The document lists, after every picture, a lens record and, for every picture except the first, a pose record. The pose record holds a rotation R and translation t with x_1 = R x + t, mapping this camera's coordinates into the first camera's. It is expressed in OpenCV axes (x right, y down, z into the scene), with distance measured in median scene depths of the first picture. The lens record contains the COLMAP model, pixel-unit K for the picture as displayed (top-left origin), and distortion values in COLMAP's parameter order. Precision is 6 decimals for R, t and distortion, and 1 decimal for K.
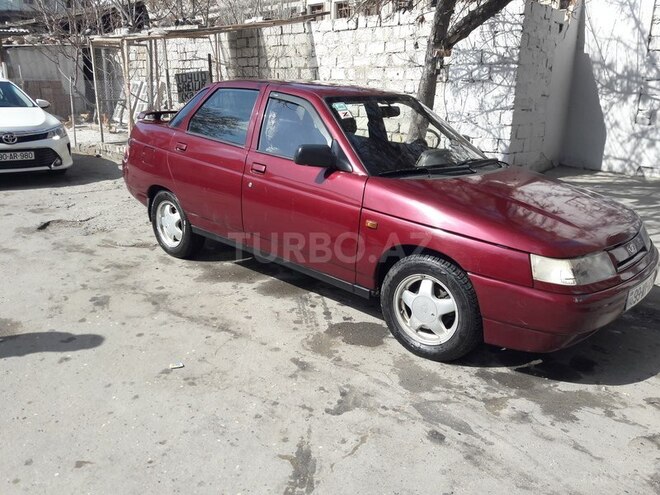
lens RADIAL K [[542.9, 0, 330.0], [0, 542.9, 247.5], [0, 0, 1]] dist [0.073475, -0.117637]
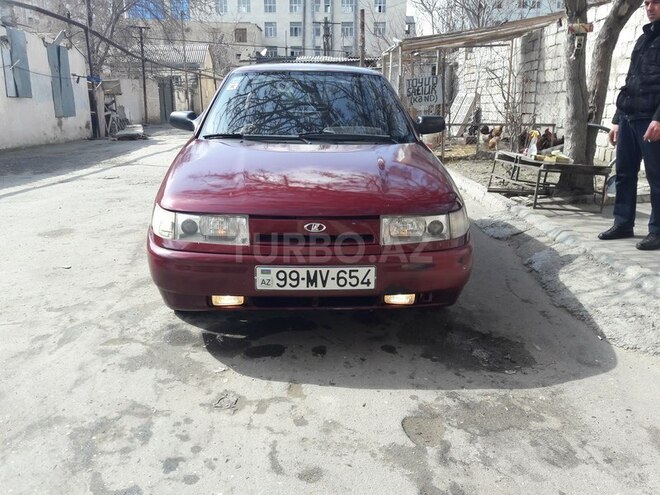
lens RADIAL K [[541.1, 0, 331.3], [0, 541.1, 249.9], [0, 0, 1]] dist [0.029160, -0.065904]
pose [[0.719320, 0.155592, -0.677030, 0.759034], [-0.177511, 0.983408, 0.037404, 0.000010], [0.671617, 0.093275, 0.735004, 0.286490]]
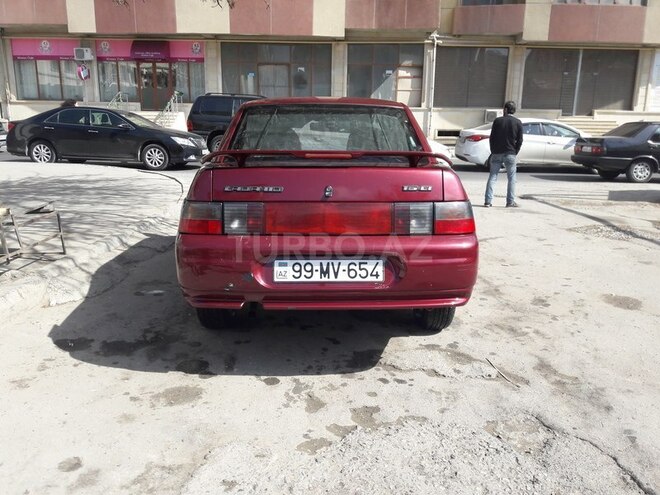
lens RADIAL K [[543.3, 0, 330.0], [0, 543.3, 247.5], [0, 0, 1]] dist [0.029972, -0.070125]
pose [[-0.697102, -0.195426, 0.689824, -0.735834], [0.164577, 0.892829, 0.419250, -0.456443], [-0.697828, 0.405790, -0.590230, 1.626185]]
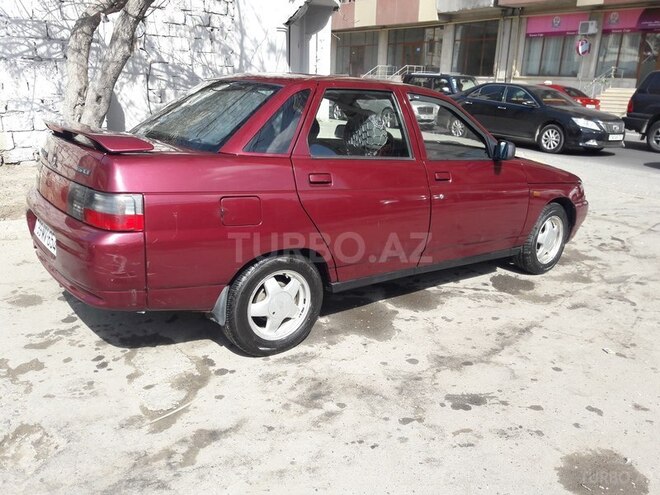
lens RADIAL K [[532.6, 0, 329.5], [0, 532.6, 264.2], [0, 0, 1]] dist [0.011512, -0.040710]
pose [[0.180038, -0.333715, 0.925322, -0.881000], [0.245059, 0.926250, 0.286369, -0.263501], [-0.952645, 0.175201, 0.248540, 0.826201]]
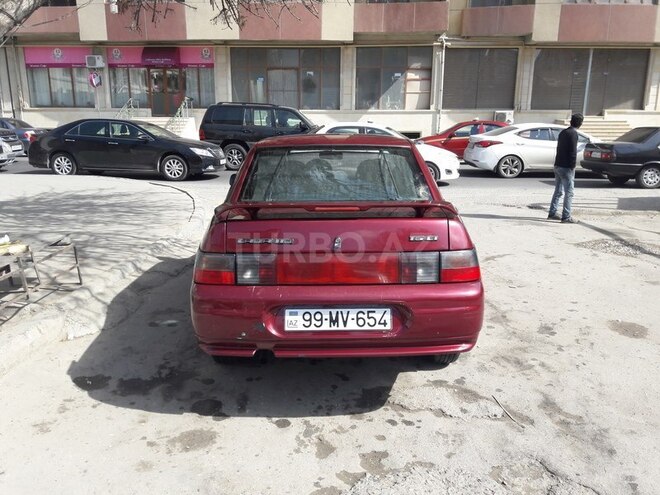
lens RADIAL K [[541.1, 0, 331.3], [0, 541.1, 249.9], [0, 0, 1]] dist [0.029160, -0.065904]
pose [[-0.687148, -0.196506, 0.699438, -0.736368], [0.175616, 0.889251, 0.422364, -0.511735], [-0.704973, 0.413058, -0.576537, 1.611901]]
